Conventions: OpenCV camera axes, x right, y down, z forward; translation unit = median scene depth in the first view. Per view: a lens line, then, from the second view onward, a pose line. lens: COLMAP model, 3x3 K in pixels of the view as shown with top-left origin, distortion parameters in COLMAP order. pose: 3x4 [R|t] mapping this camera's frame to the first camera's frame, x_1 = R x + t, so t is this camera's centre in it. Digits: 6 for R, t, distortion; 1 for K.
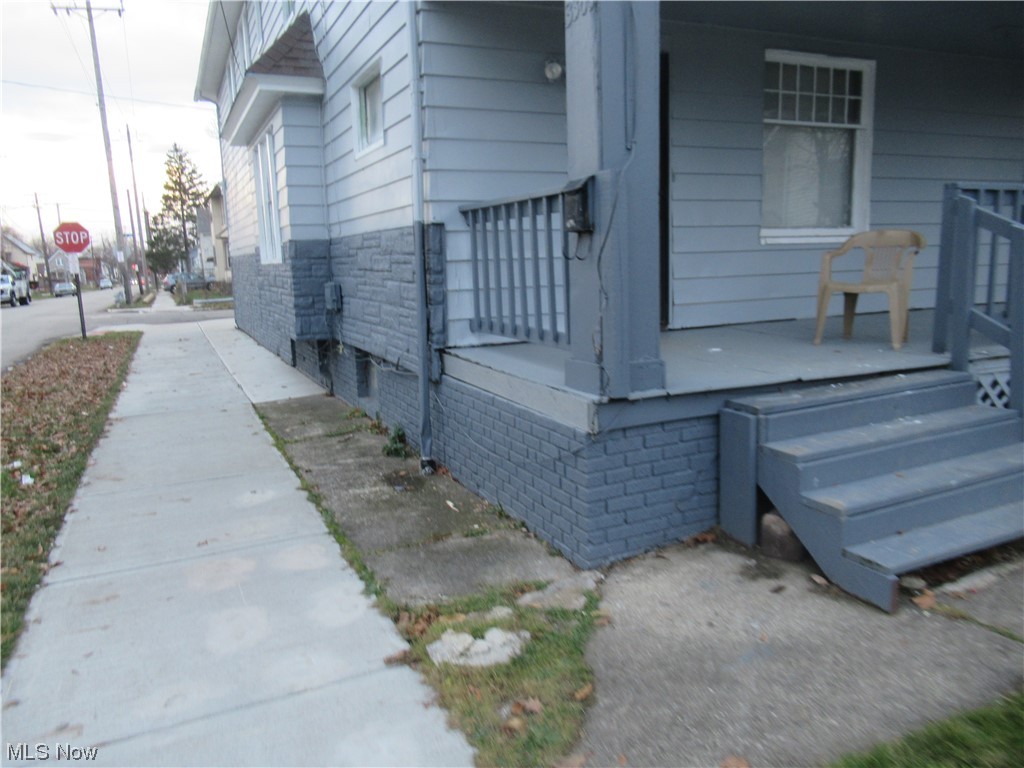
lens RADIAL K [[769.4, 0, 513.3], [0, 769.4, 387.0], [0, 0, 1]] dist [-0.001716, -0.004398]
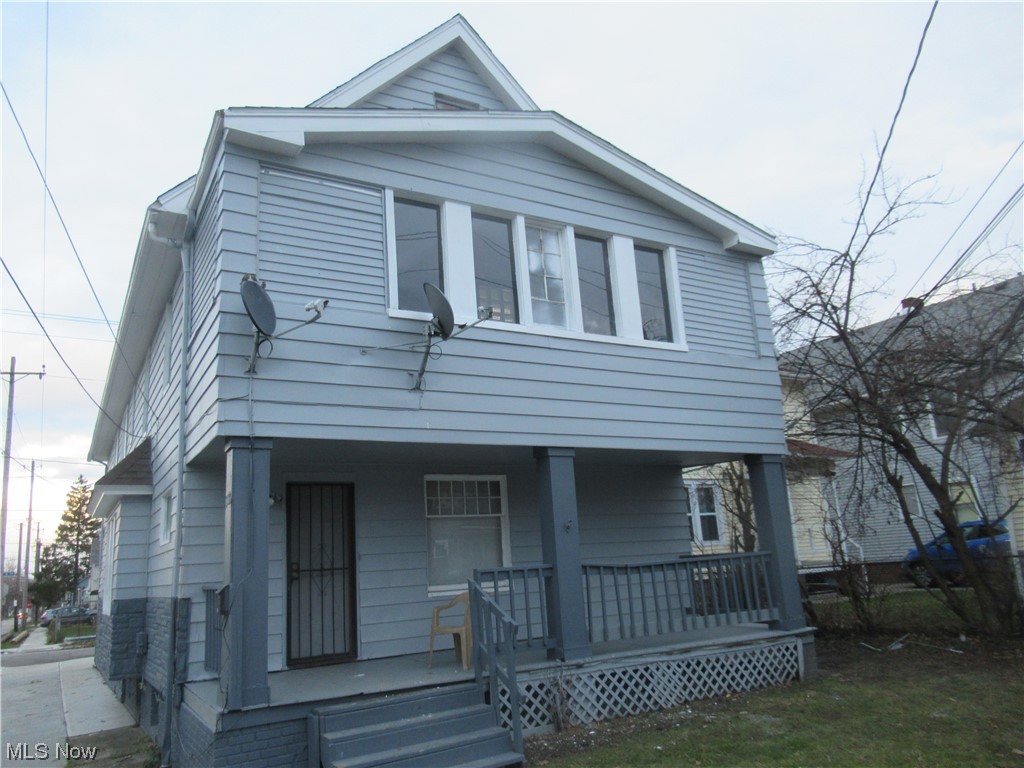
lens RADIAL K [[769.4, 0, 514.1], [0, 769.4, 383.6], [0, 0, 1]] dist [-0.001716, -0.004398]
pose [[0.994060, -0.008912, 0.108469, 0.257284], [0.051032, 0.918456, -0.392217, 0.022277], [-0.096129, 0.395422, 0.913455, -0.431411]]
